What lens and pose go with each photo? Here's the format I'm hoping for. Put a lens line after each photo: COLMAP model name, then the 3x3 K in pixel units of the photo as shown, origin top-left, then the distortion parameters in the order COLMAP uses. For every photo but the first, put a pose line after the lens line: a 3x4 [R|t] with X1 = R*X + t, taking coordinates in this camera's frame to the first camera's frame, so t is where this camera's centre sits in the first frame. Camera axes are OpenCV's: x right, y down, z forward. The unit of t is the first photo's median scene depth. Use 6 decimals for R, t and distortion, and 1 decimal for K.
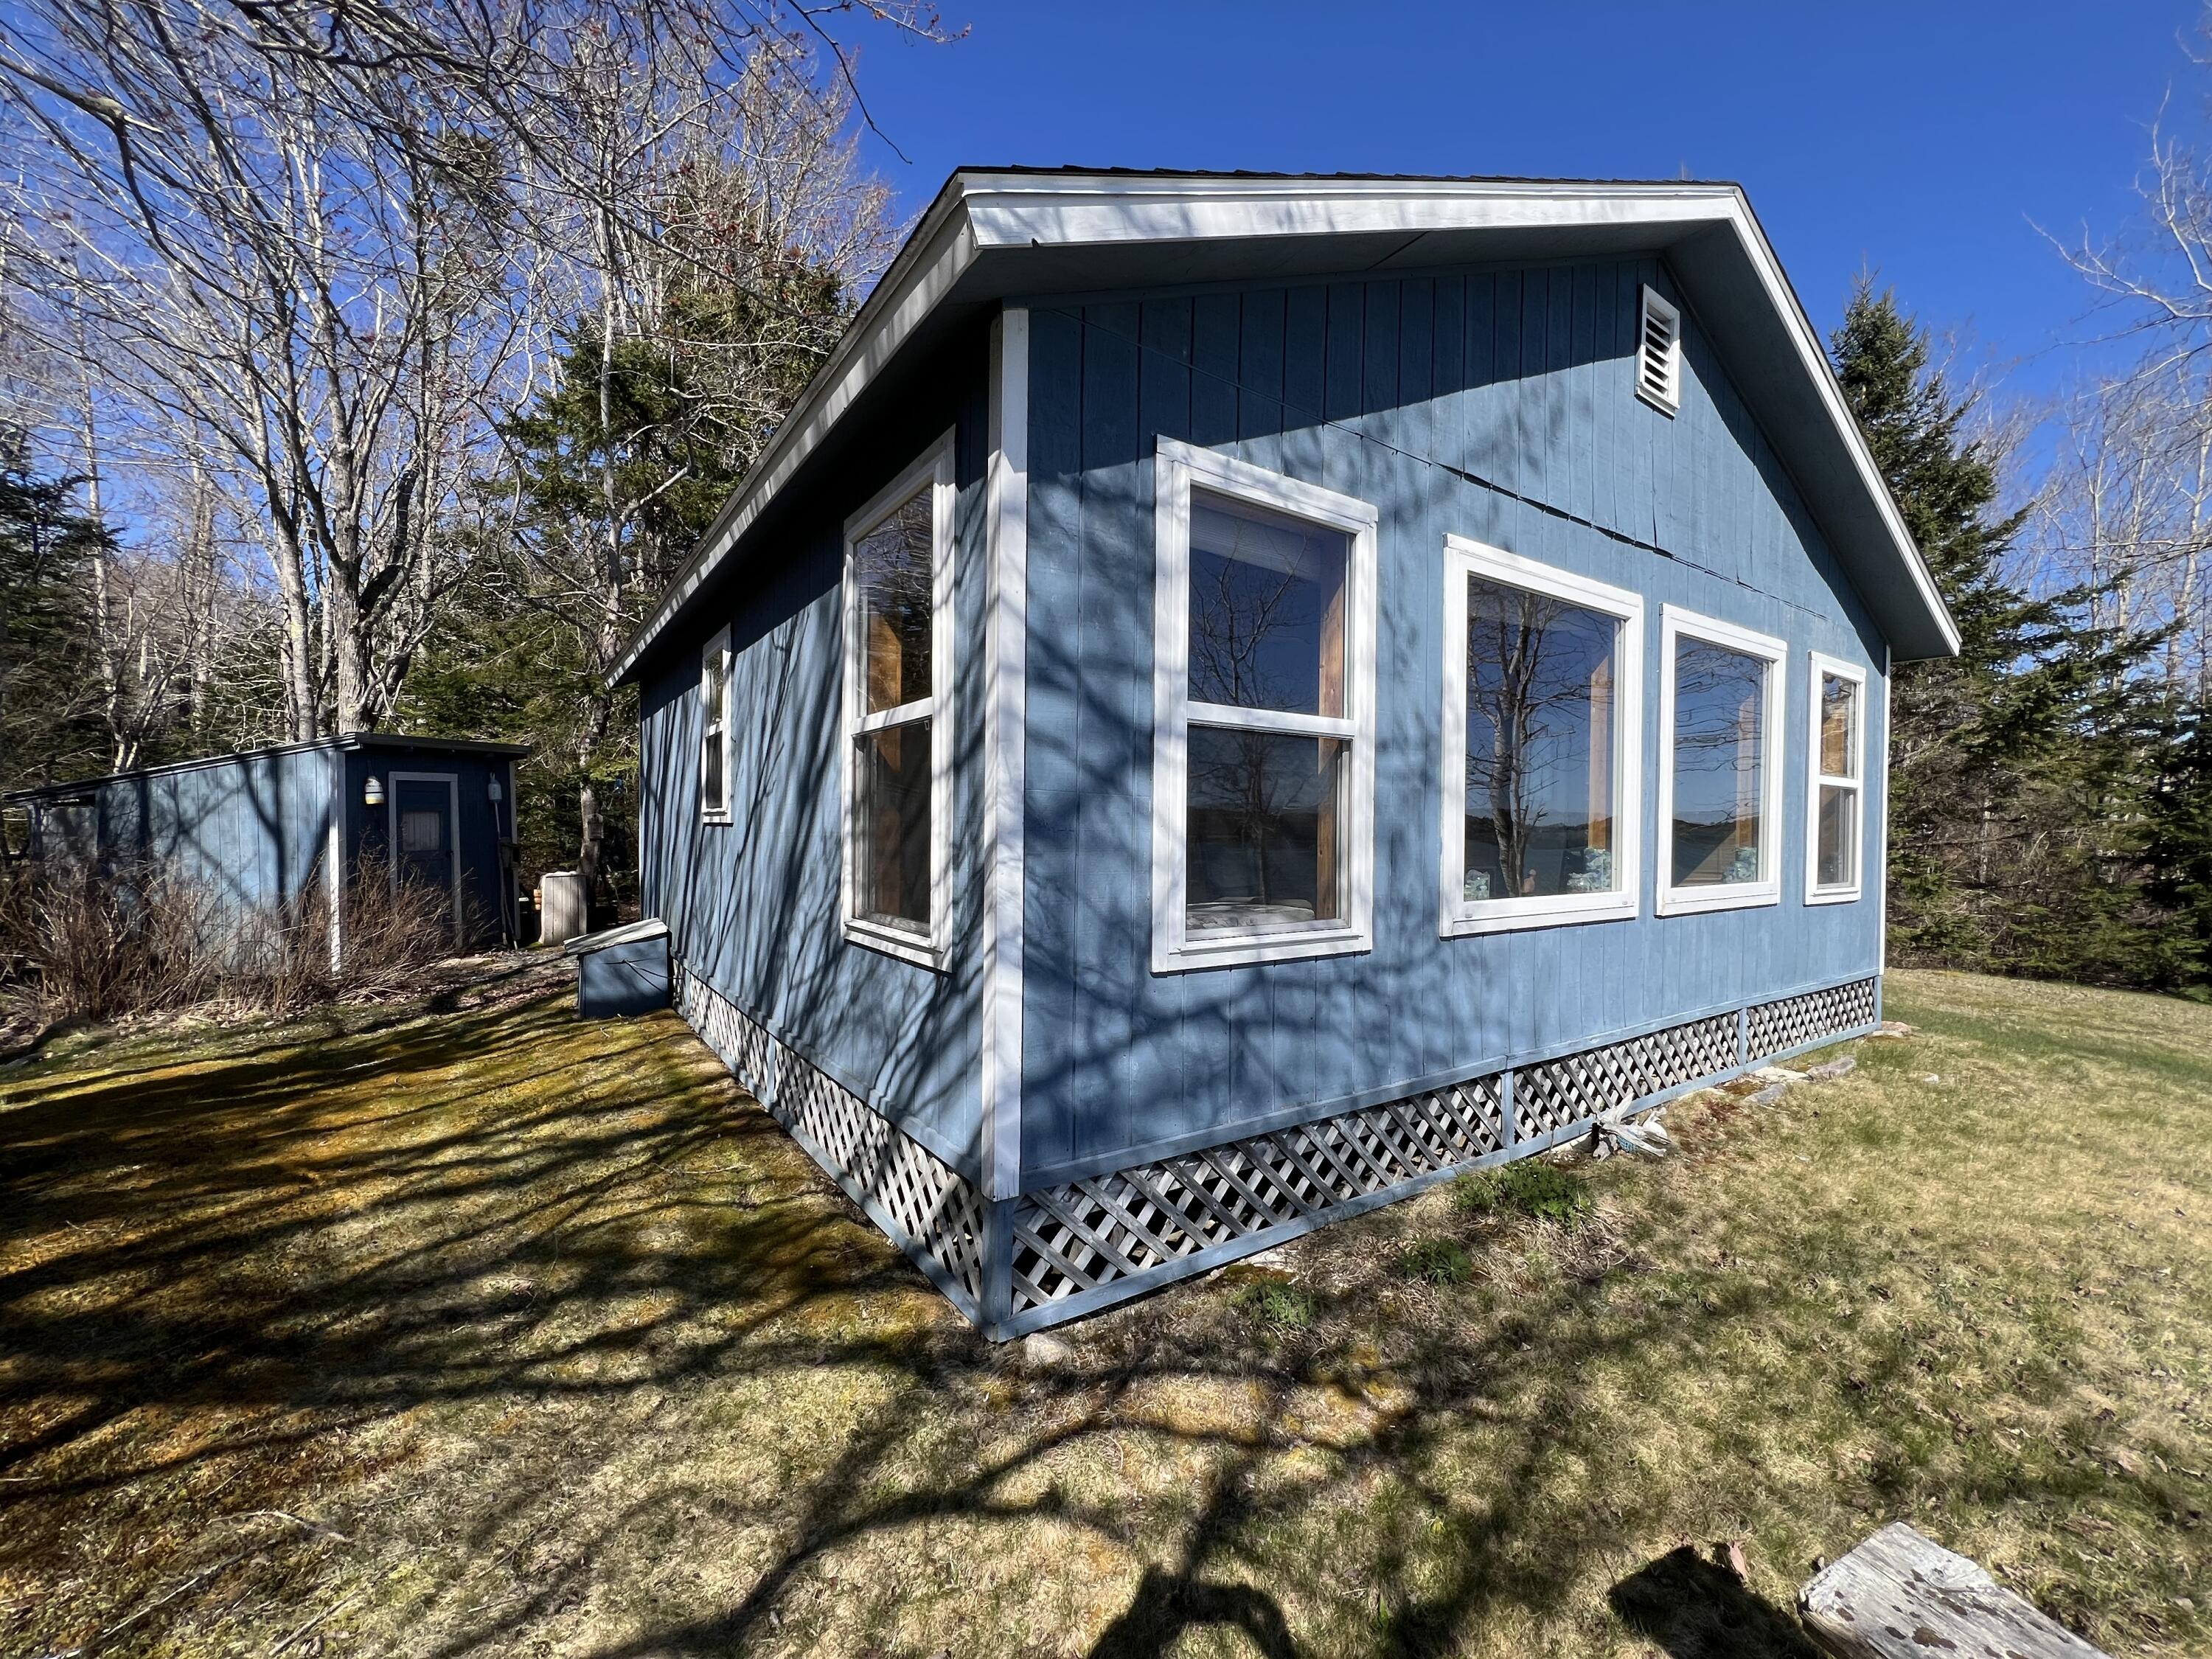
lens RADIAL K [[882.7, 0, 1106.4], [0, 882.7, 831.3], [0, 0, 1]] dist [-0.002566, 0.000246]
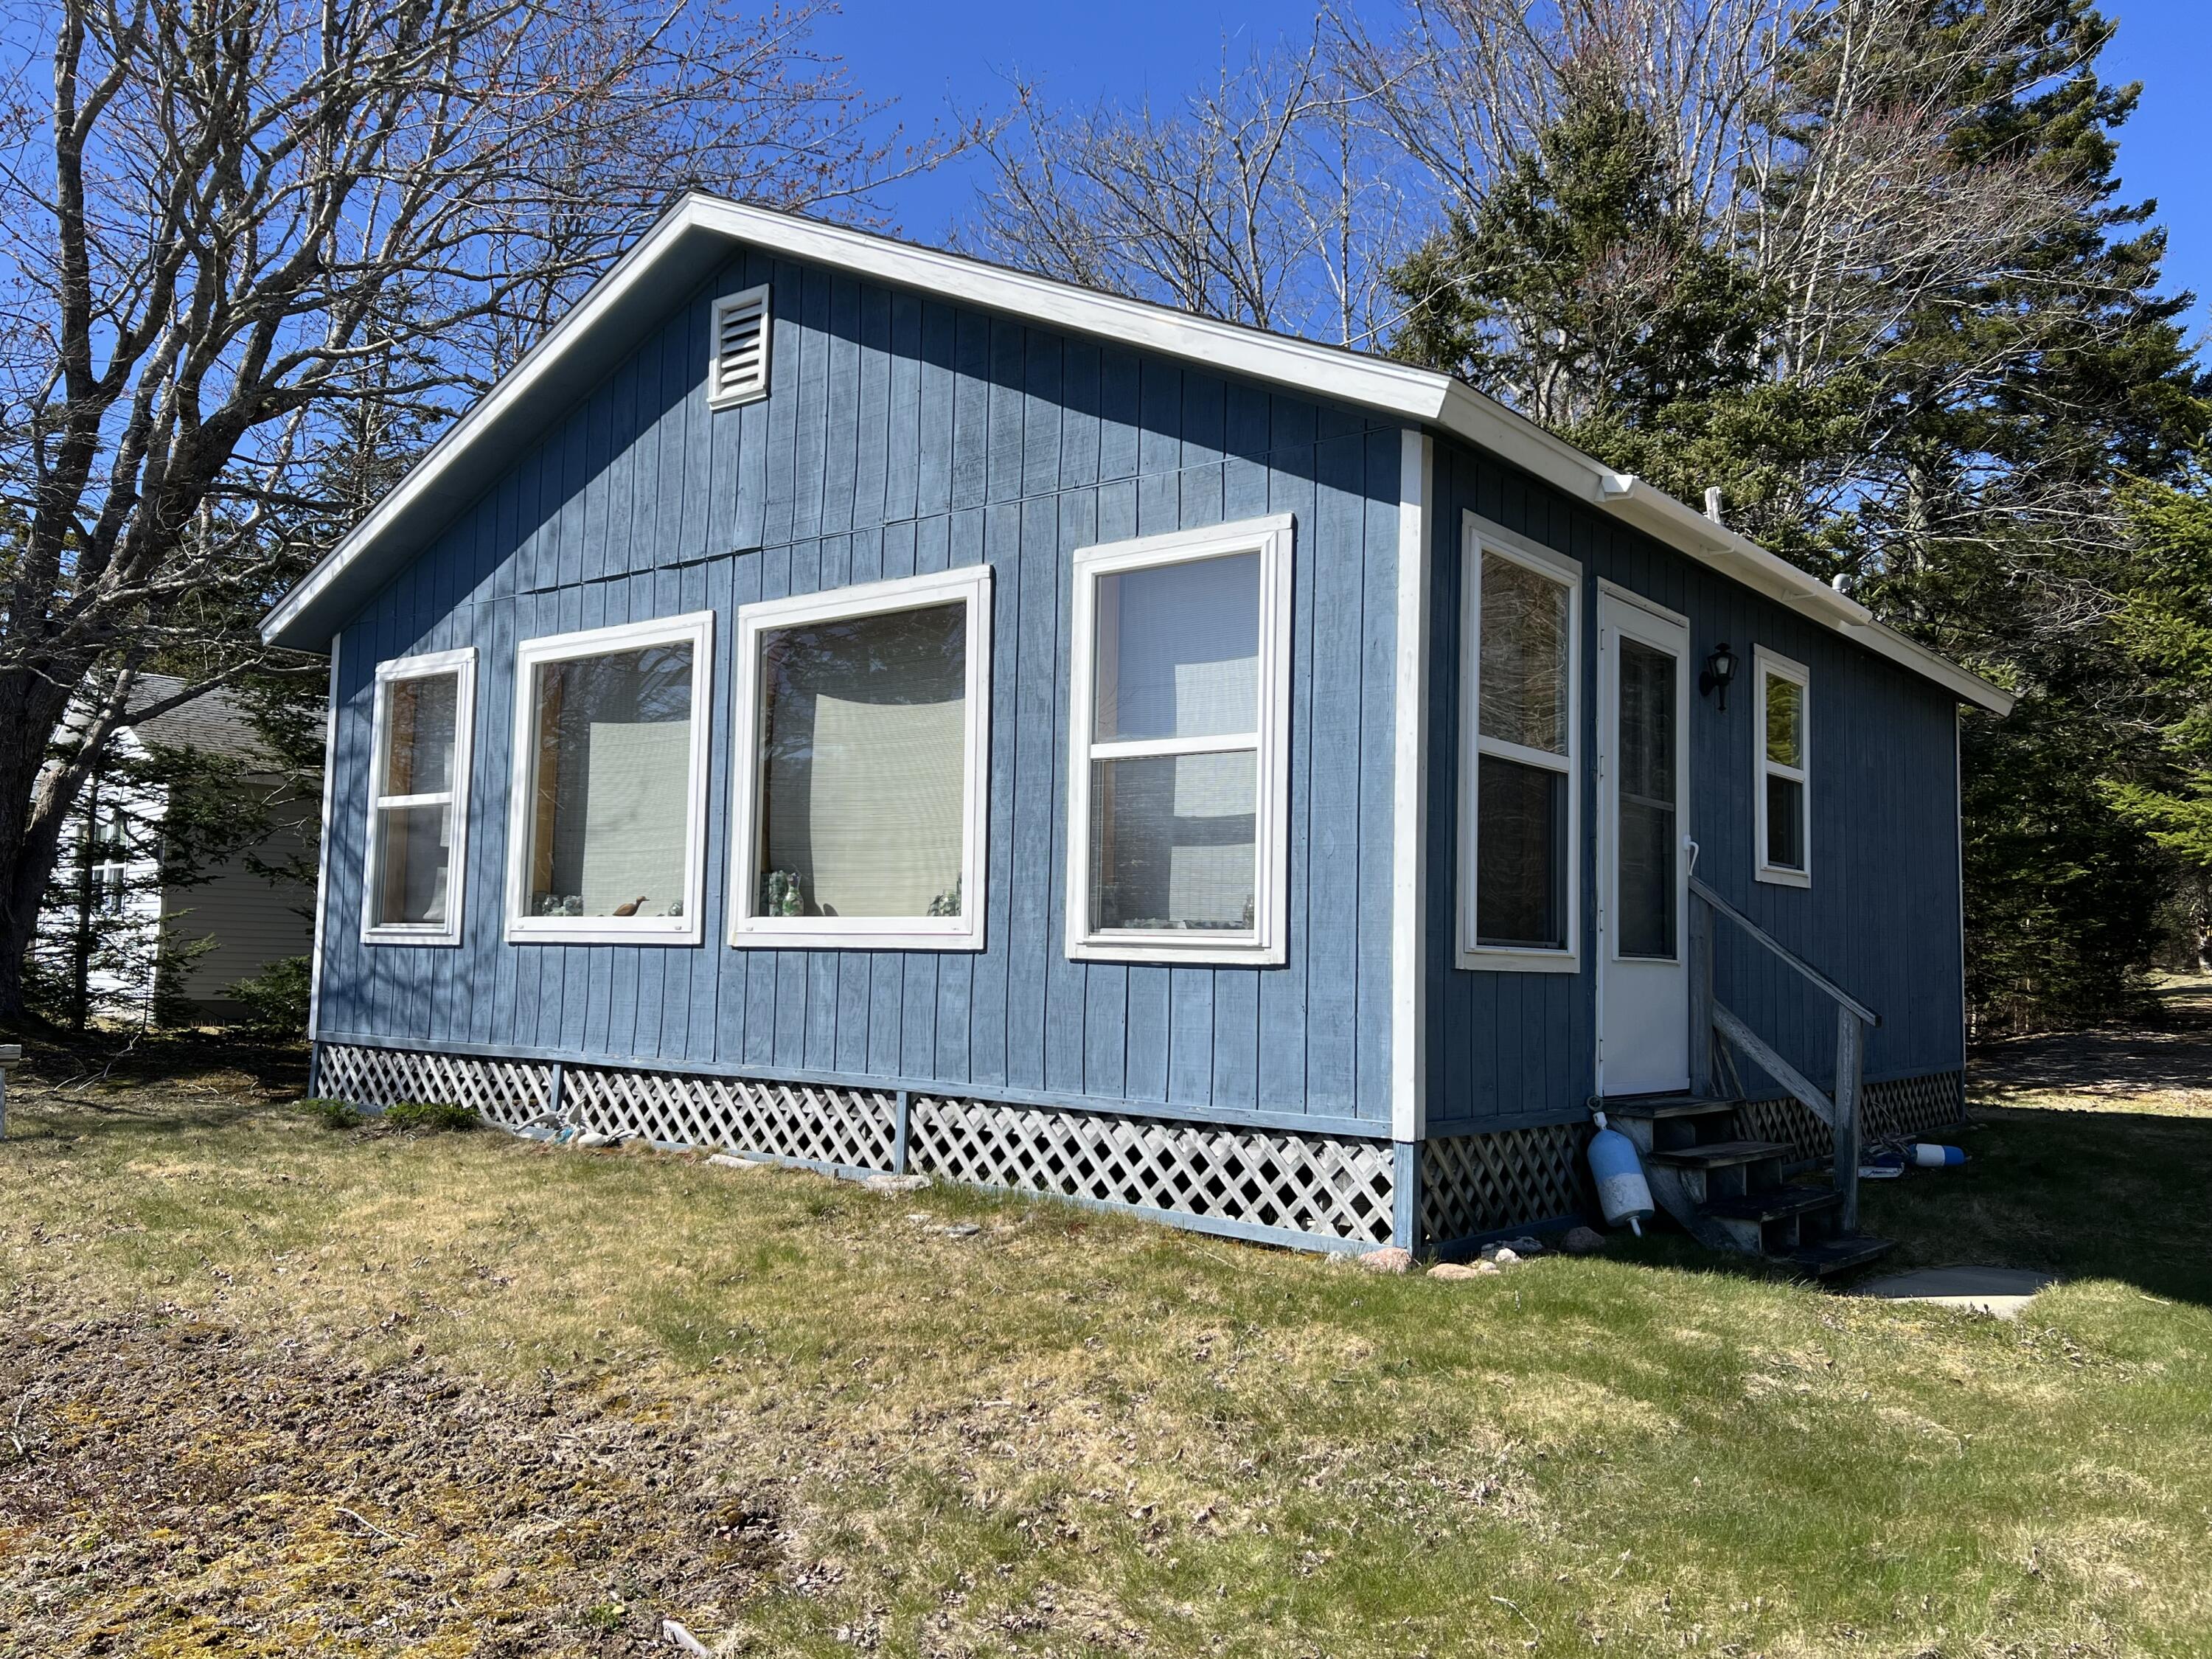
lens RADIAL K [[1745.9, 0, 1100.0], [0, 1745.9, 834.2], [0, 0, 1]] dist [0.119400, -0.155922]
pose [[0.282781, -0.074886, -0.956257, 3.133719], [-0.021744, 0.996191, -0.084443, 0.158340], [0.958938, 0.044672, 0.280076, 1.084267]]
